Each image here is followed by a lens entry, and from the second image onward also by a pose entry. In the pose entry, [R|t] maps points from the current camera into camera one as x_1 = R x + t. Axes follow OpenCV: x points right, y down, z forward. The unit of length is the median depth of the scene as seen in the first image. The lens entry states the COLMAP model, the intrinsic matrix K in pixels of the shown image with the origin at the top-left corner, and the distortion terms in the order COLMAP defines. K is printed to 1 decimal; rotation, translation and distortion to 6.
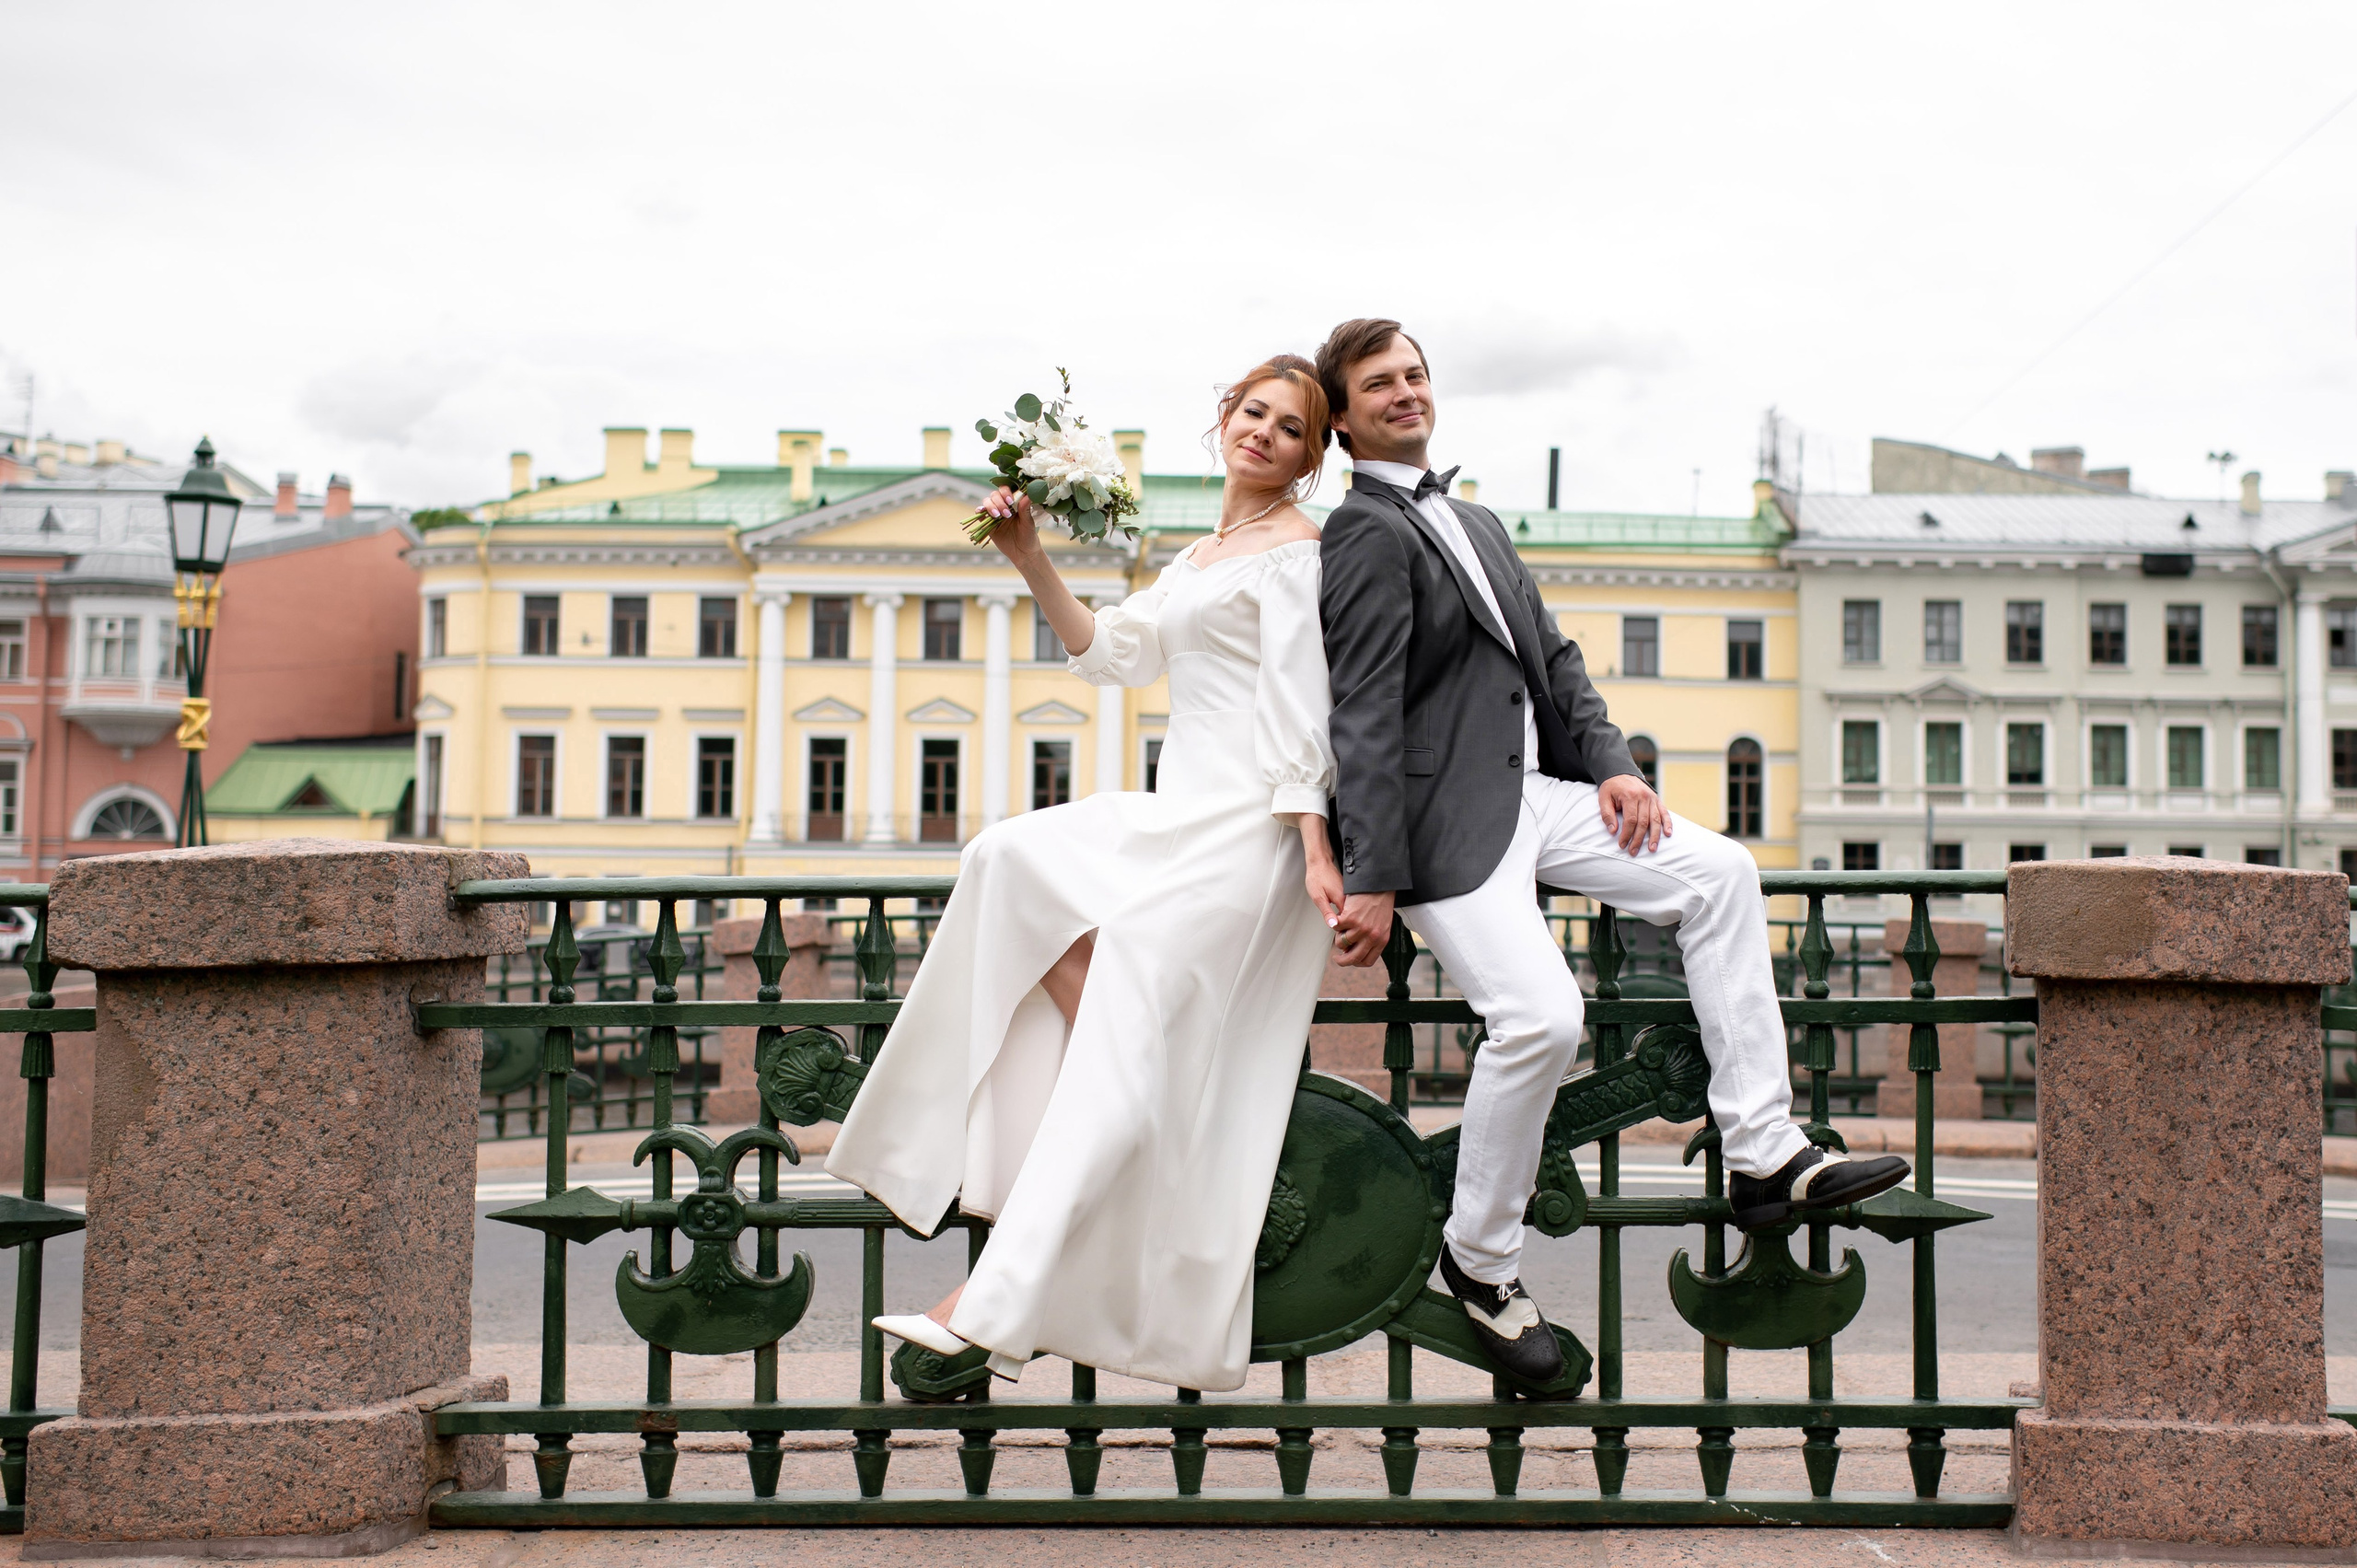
lens RADIAL K [[2860.3, 0, 1423.8], [0, 2860.3, 777.4], [0, 0, 1]] dist [0.022902, 0.009082]
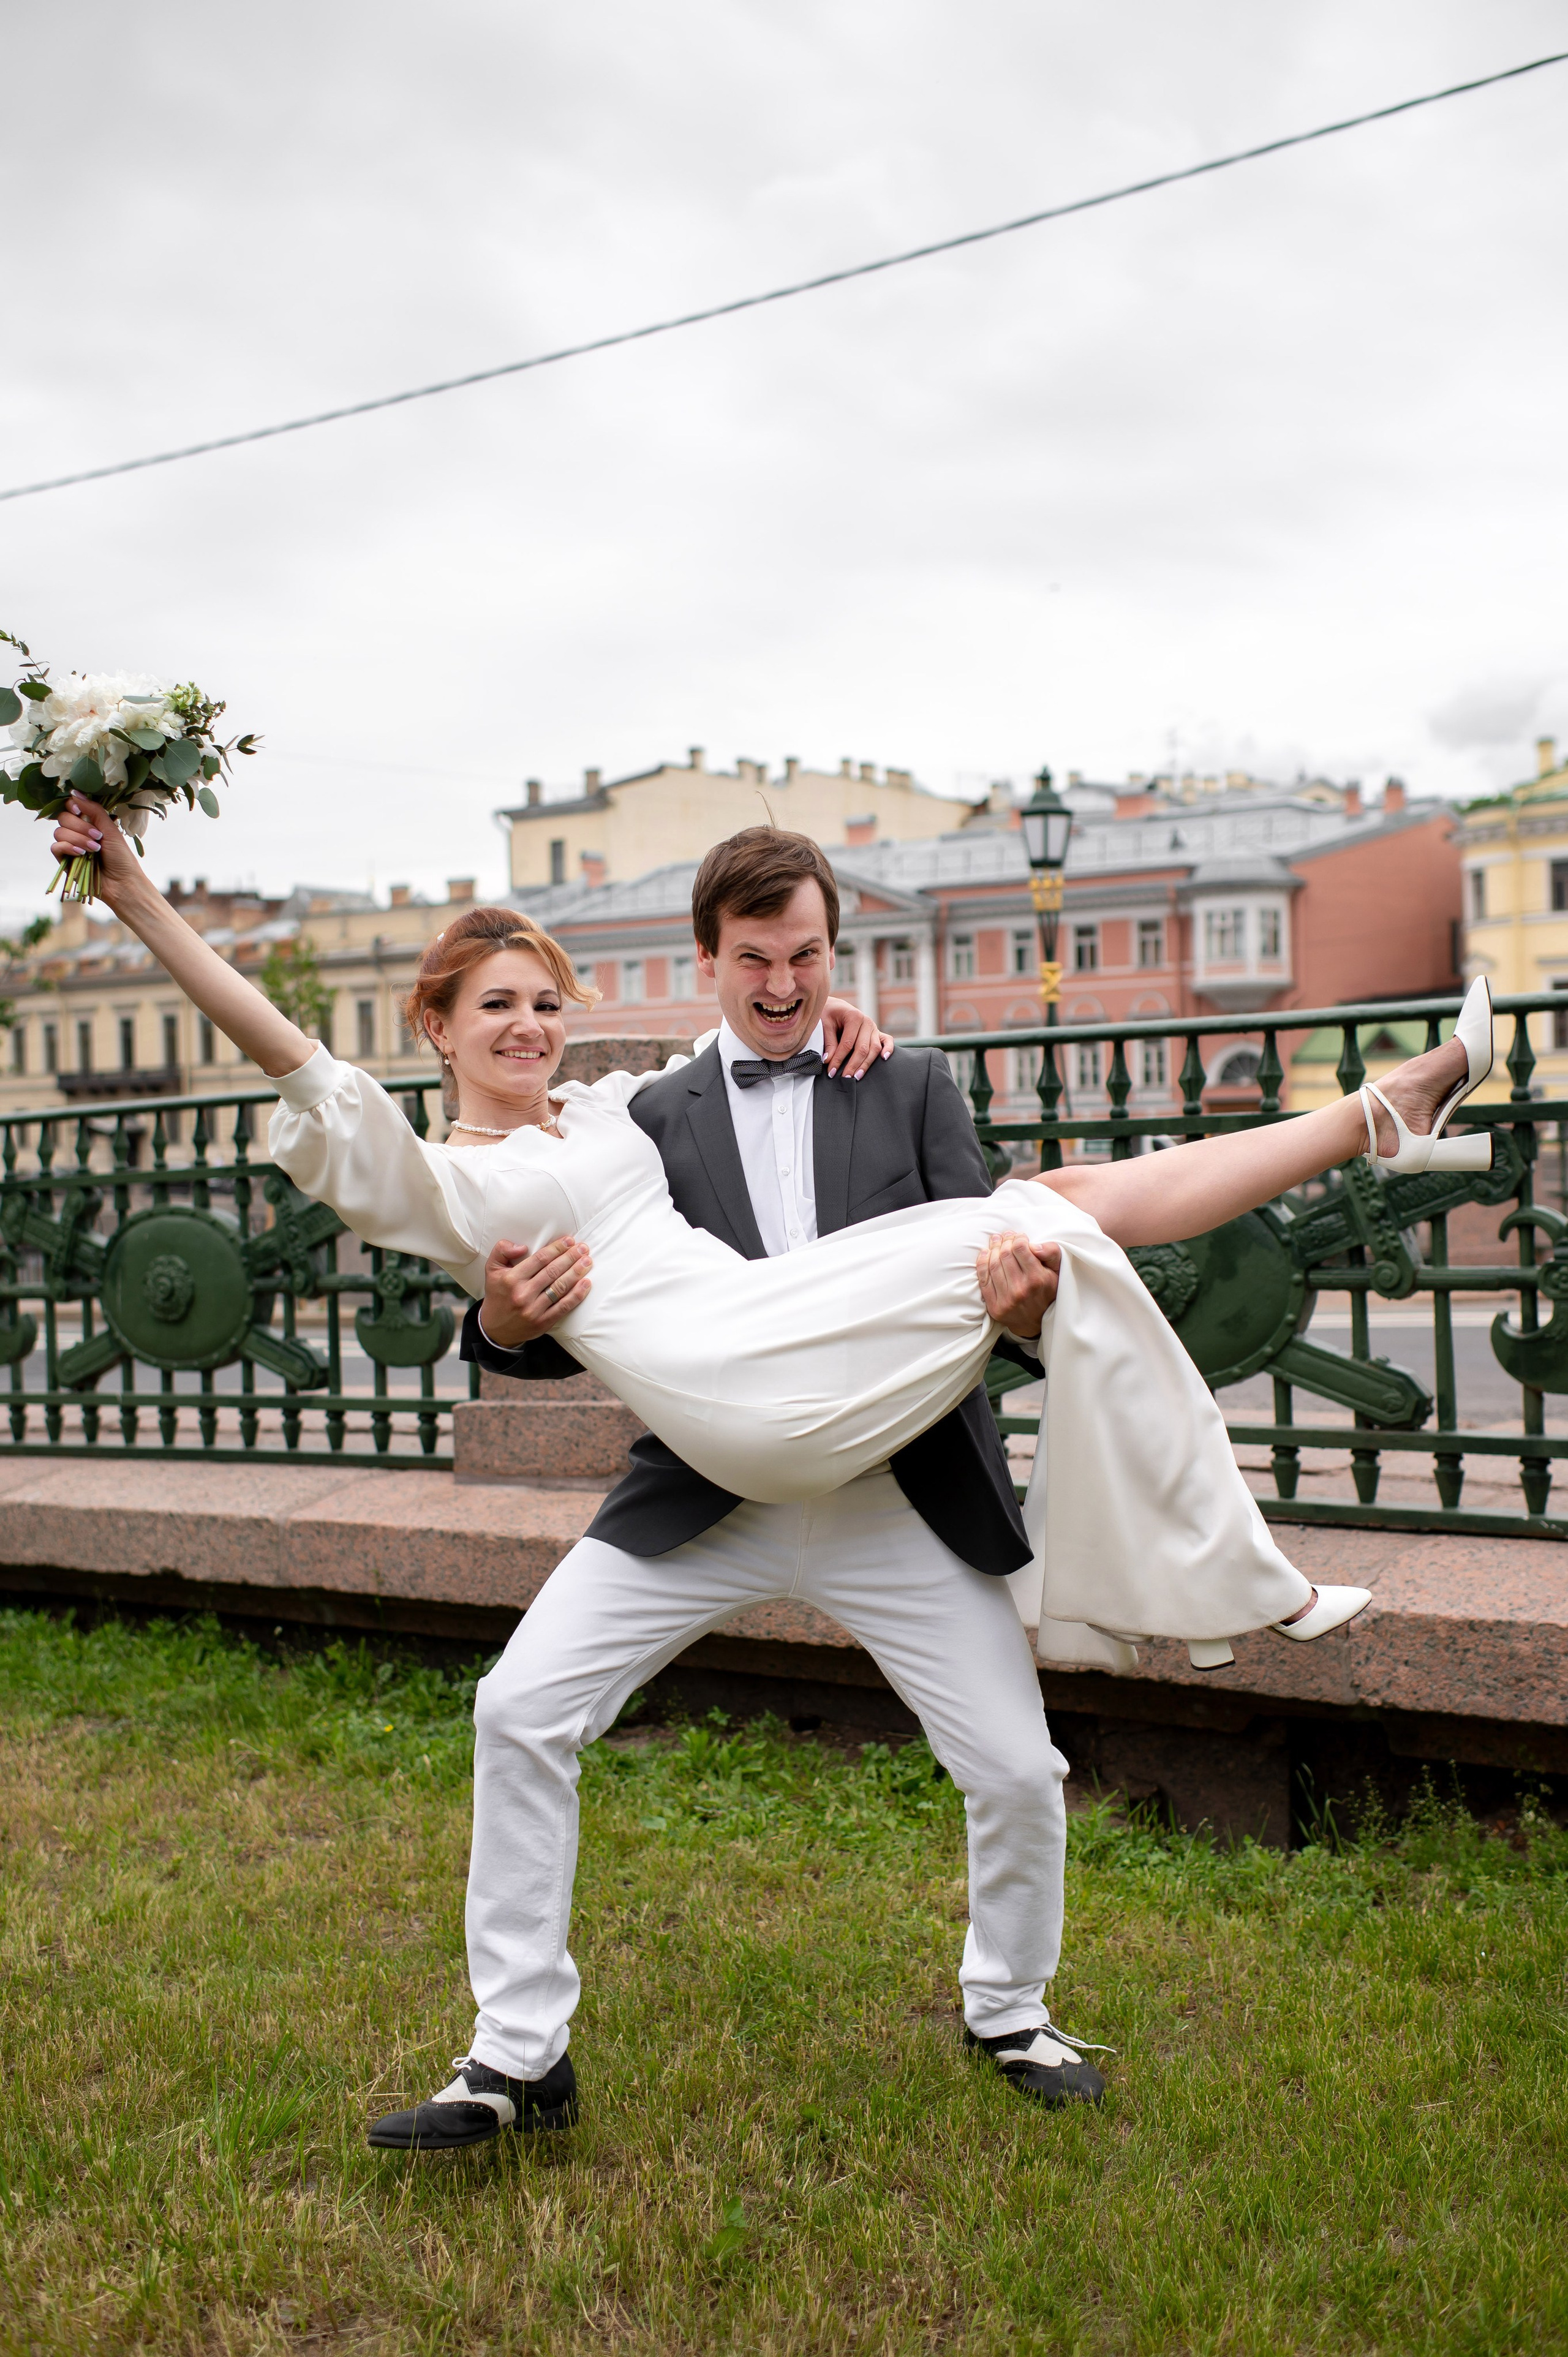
lens RADIAL K [[2457.0, 0, 787.9], [0, 2457.0, 1186.7], [0, 0, 1]] dist [0.000691, 0.000145]
pose [[0.808312, -0.022959, -0.588306, 0.146742], [0.062609, 0.996925, 0.047117, 0.014729], [0.585416, -0.074918, 0.807264, -0.001173]]
